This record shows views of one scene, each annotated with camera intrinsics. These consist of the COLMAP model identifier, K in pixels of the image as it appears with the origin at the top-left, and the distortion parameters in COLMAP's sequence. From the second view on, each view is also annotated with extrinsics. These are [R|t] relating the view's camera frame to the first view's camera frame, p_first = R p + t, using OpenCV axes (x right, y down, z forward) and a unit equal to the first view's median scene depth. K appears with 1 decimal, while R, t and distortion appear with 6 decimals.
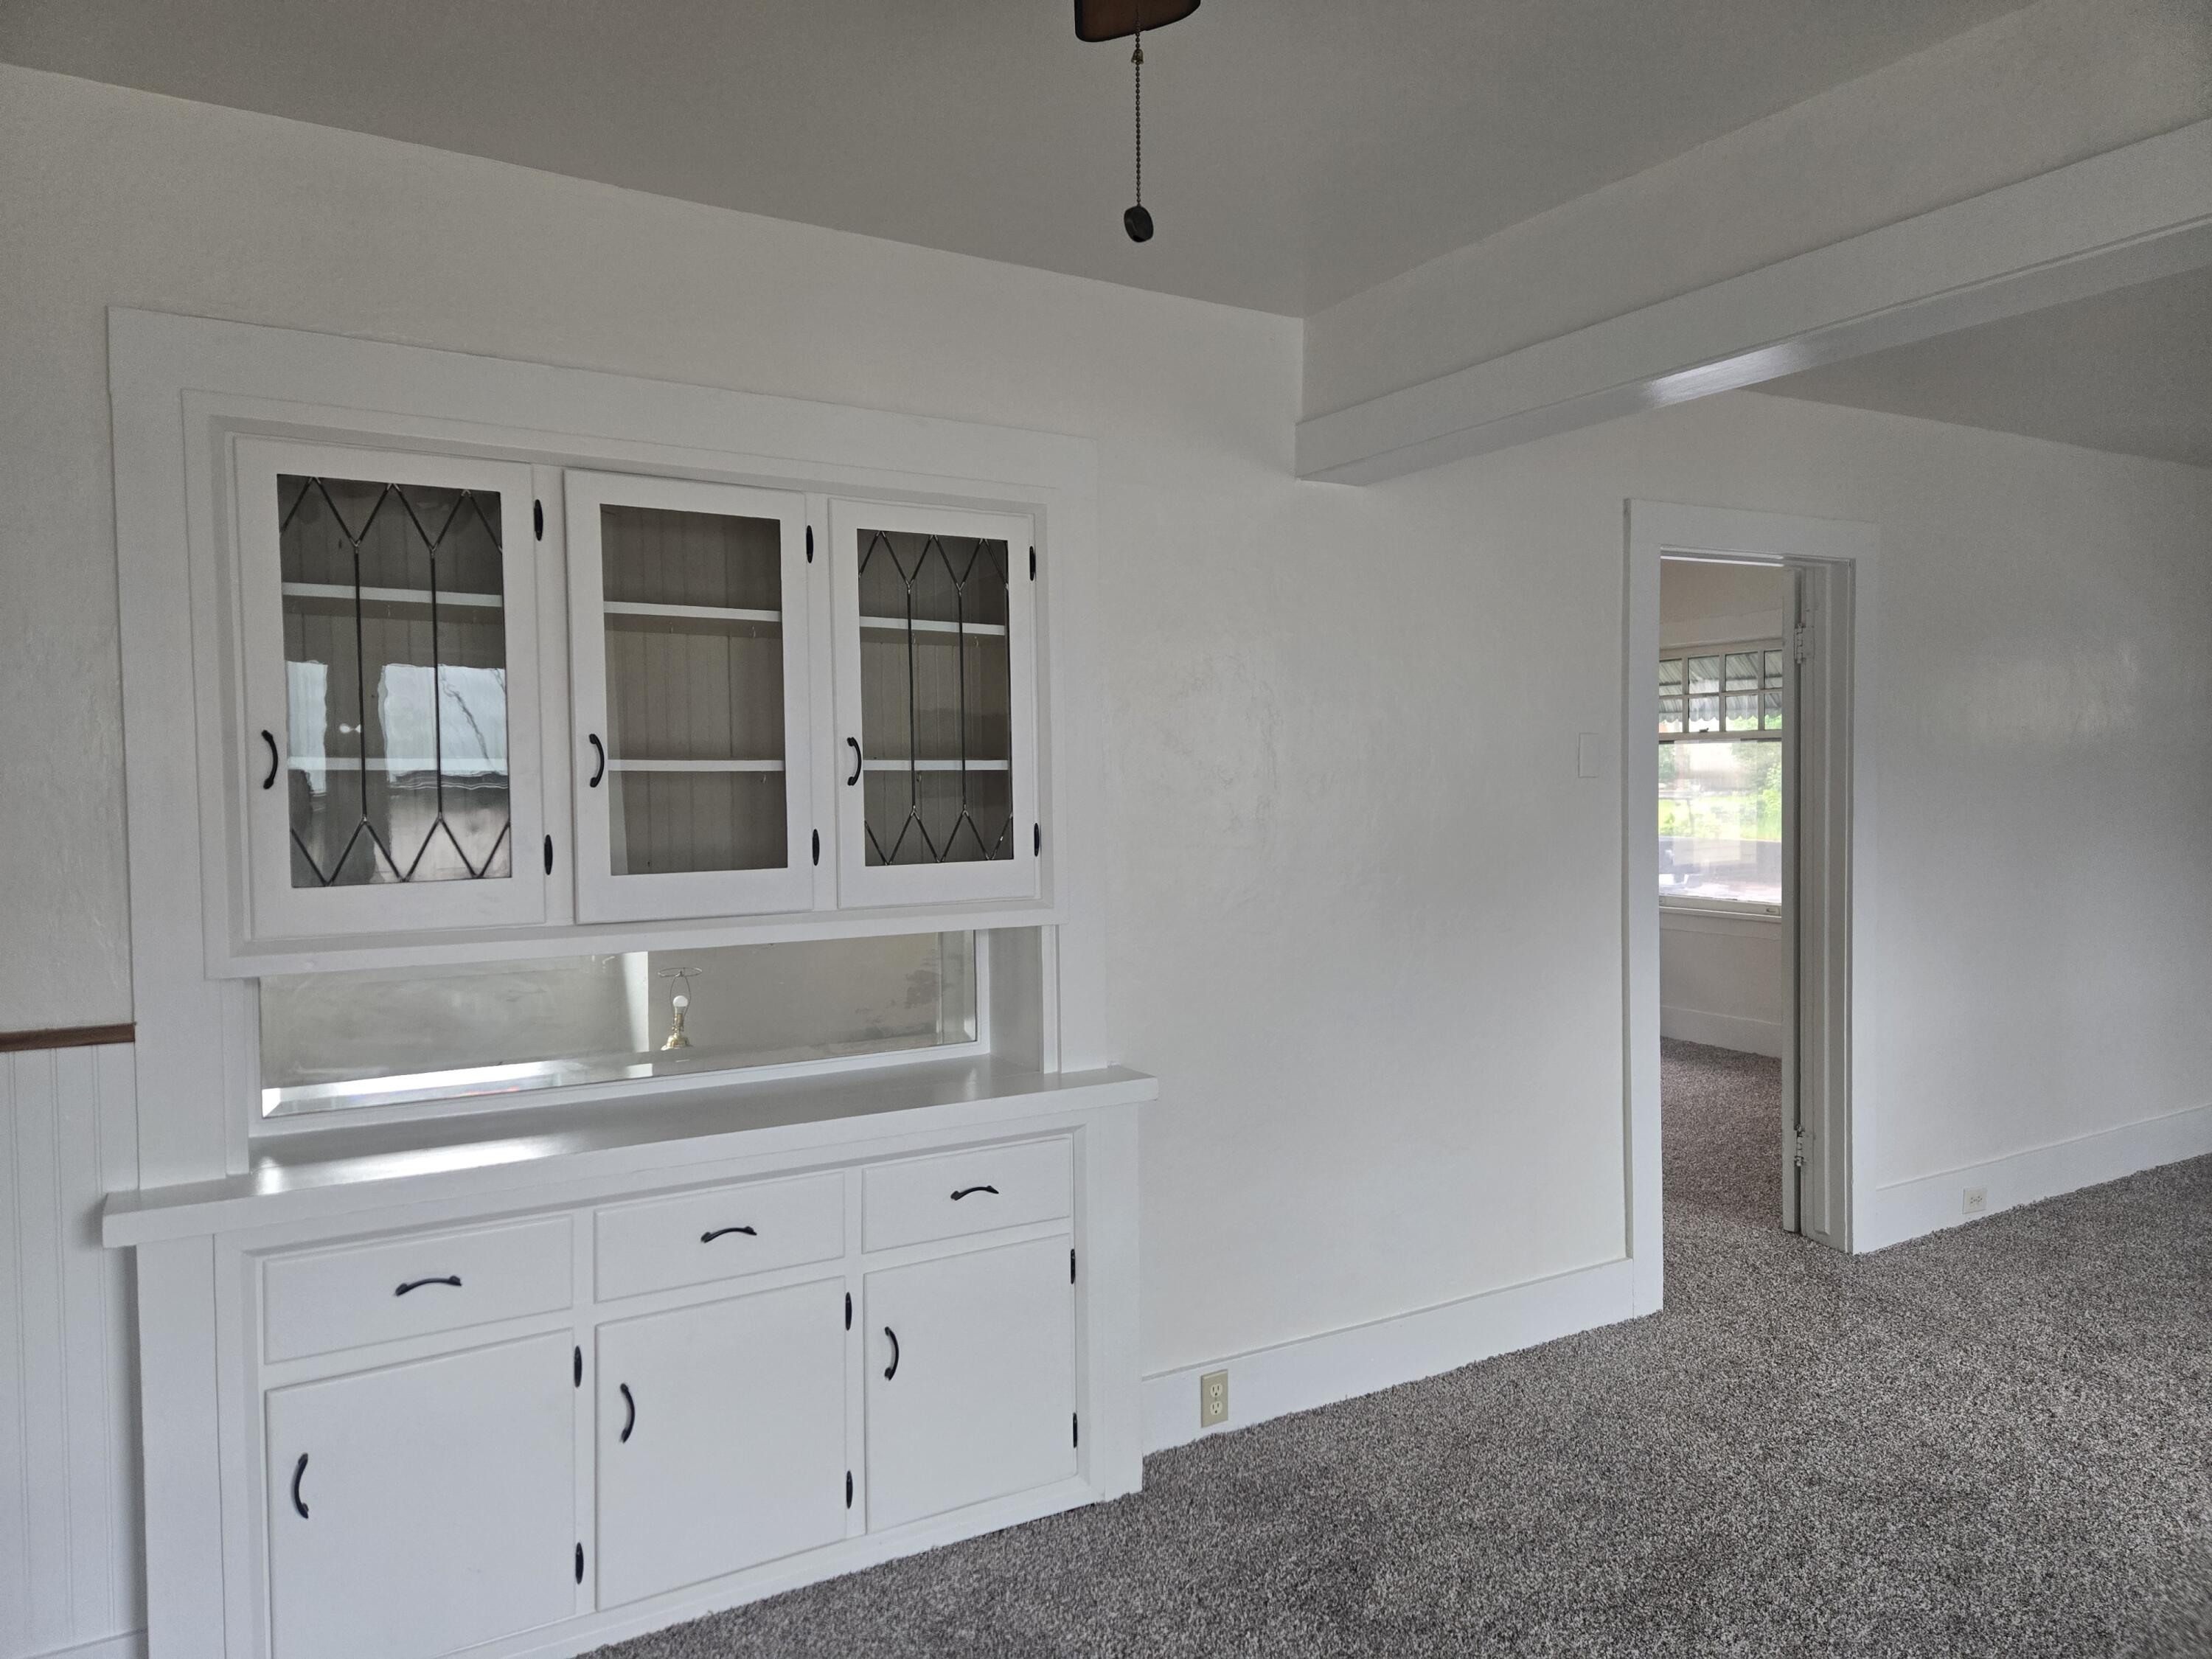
lens RADIAL K [[1481.4, 0, 1107.3], [0, 1481.4, 830.8], [0, 0, 1]] dist [-0.005003, -0.001268]
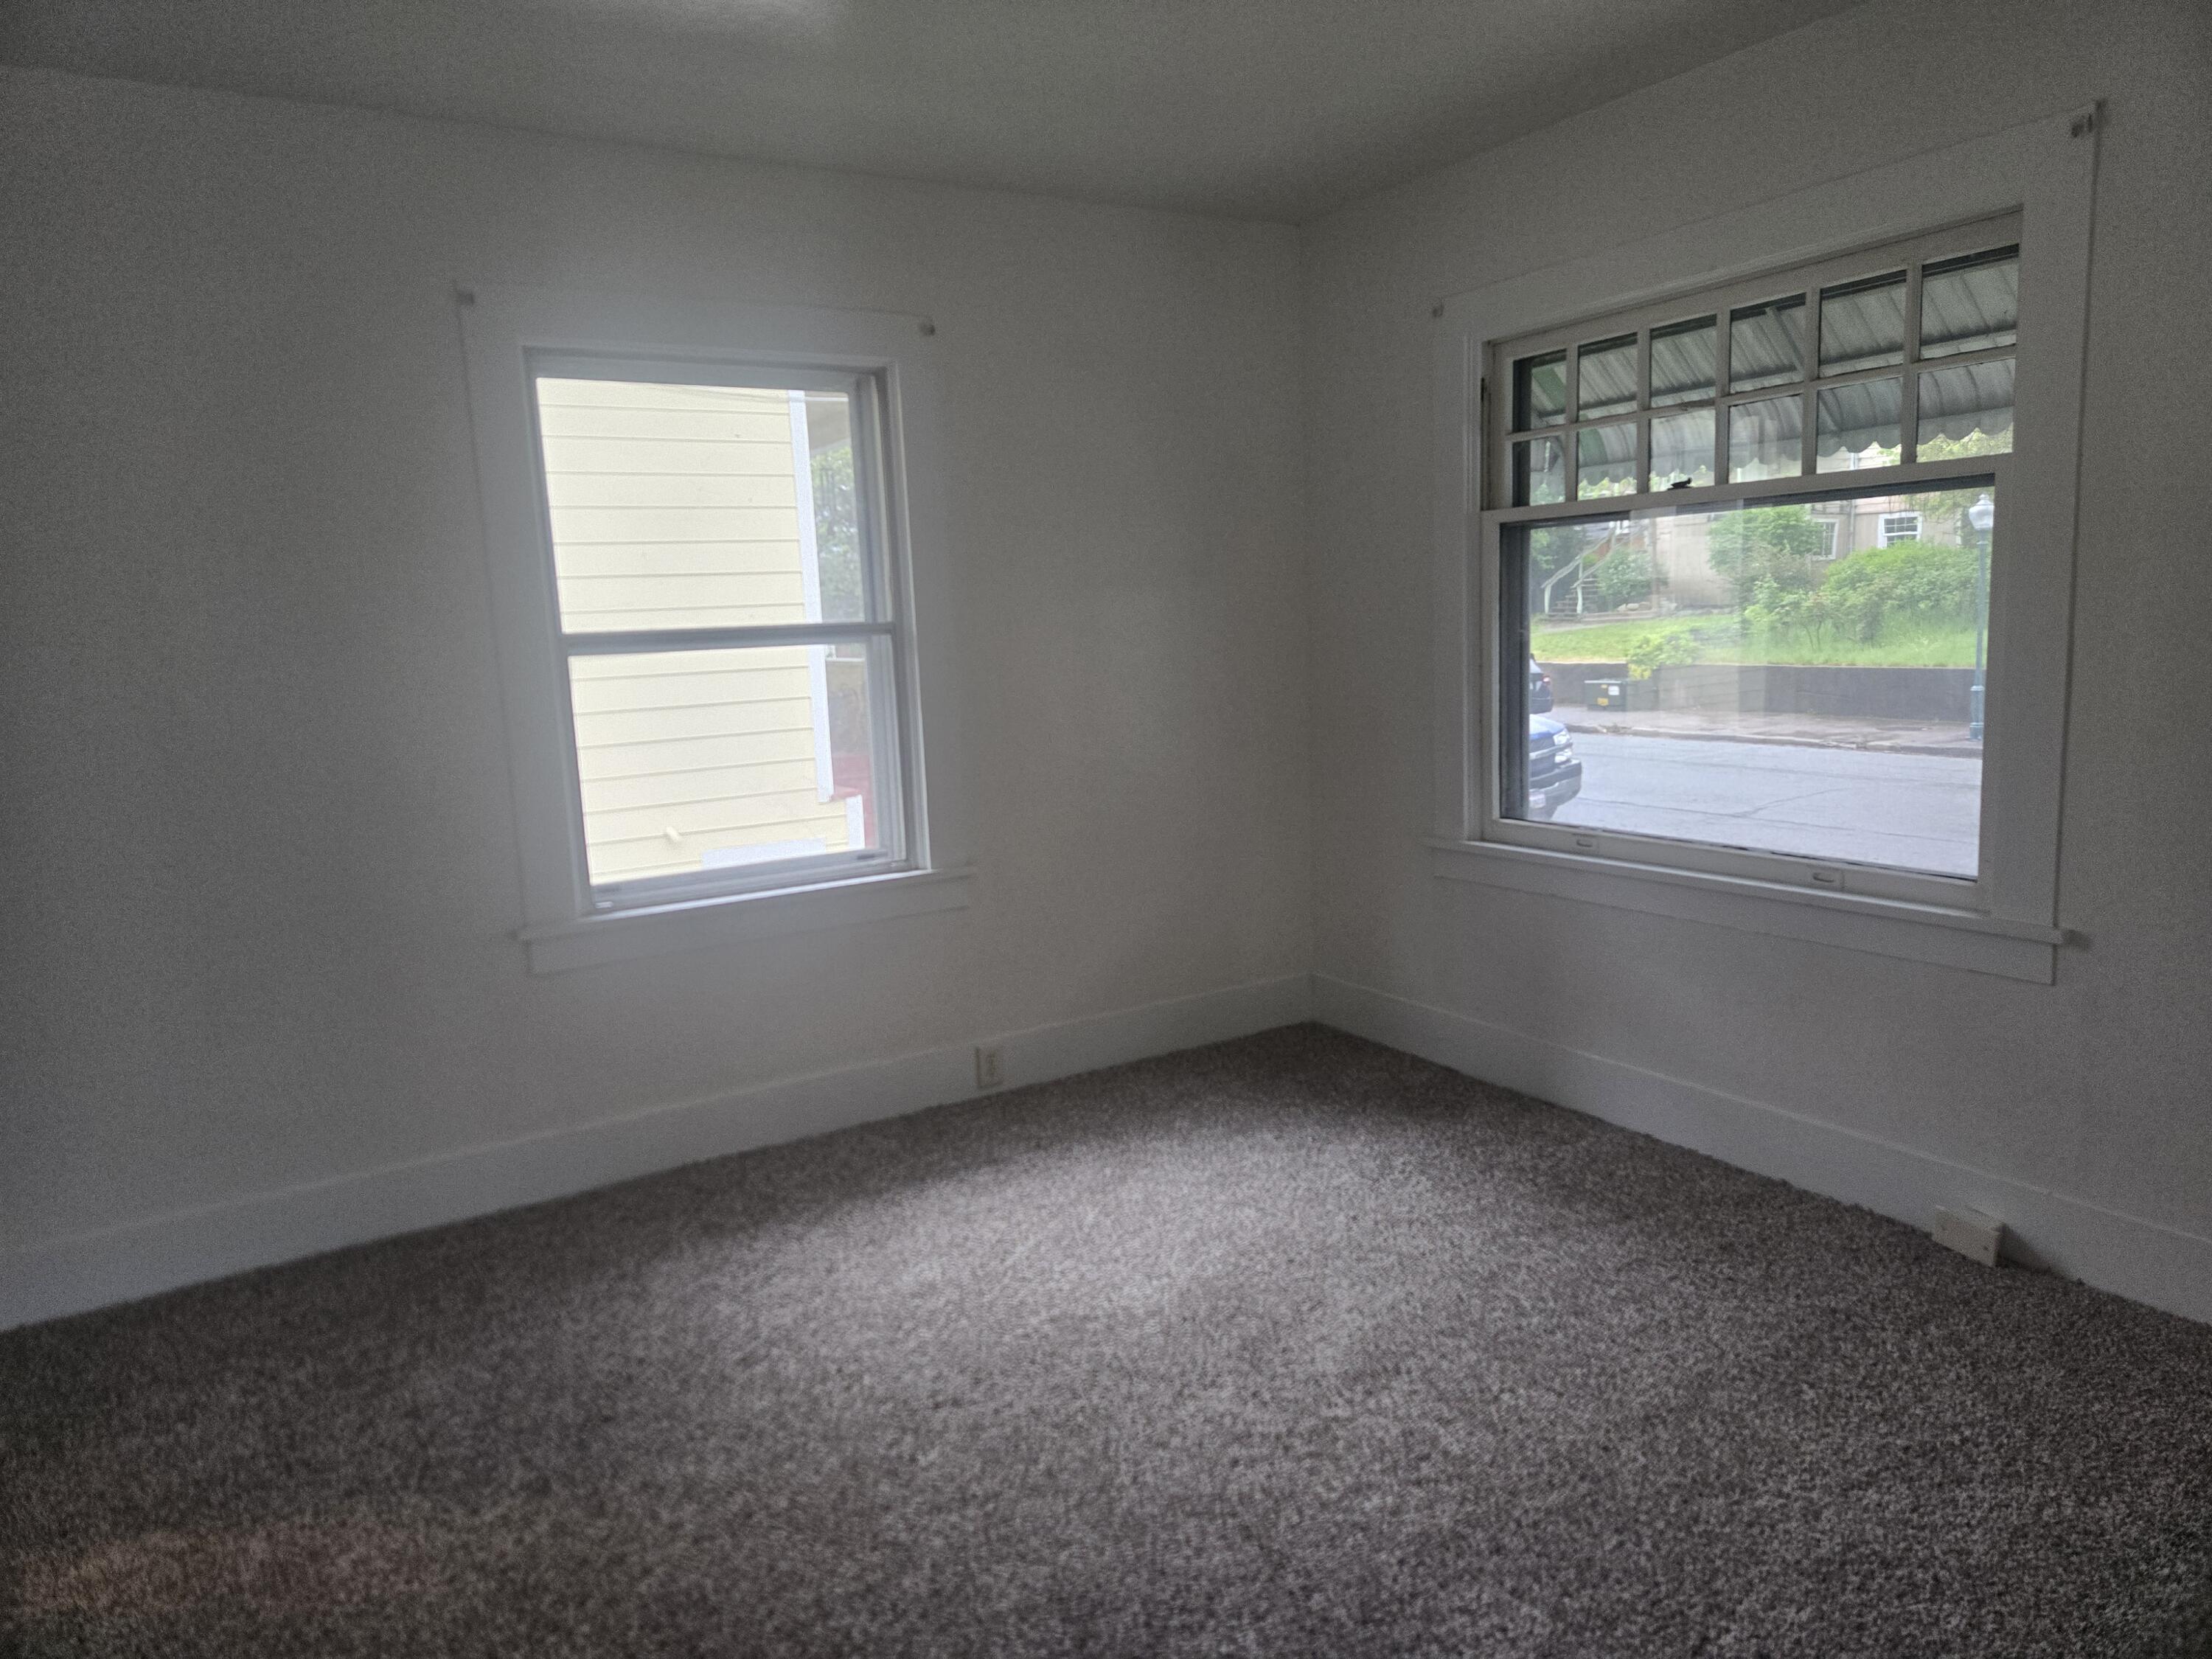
lens RADIAL K [[1481.4, 0, 1107.4], [0, 1481.4, 829.3], [0, 0, 1]] dist [-0.005003, -0.001268]
pose [[0.999569, -0.026199, 0.013278, 0.212969], [0.024535, 0.993302, 0.112908, -0.018847], [-0.016147, -0.112534, 0.993517, 0.526611]]
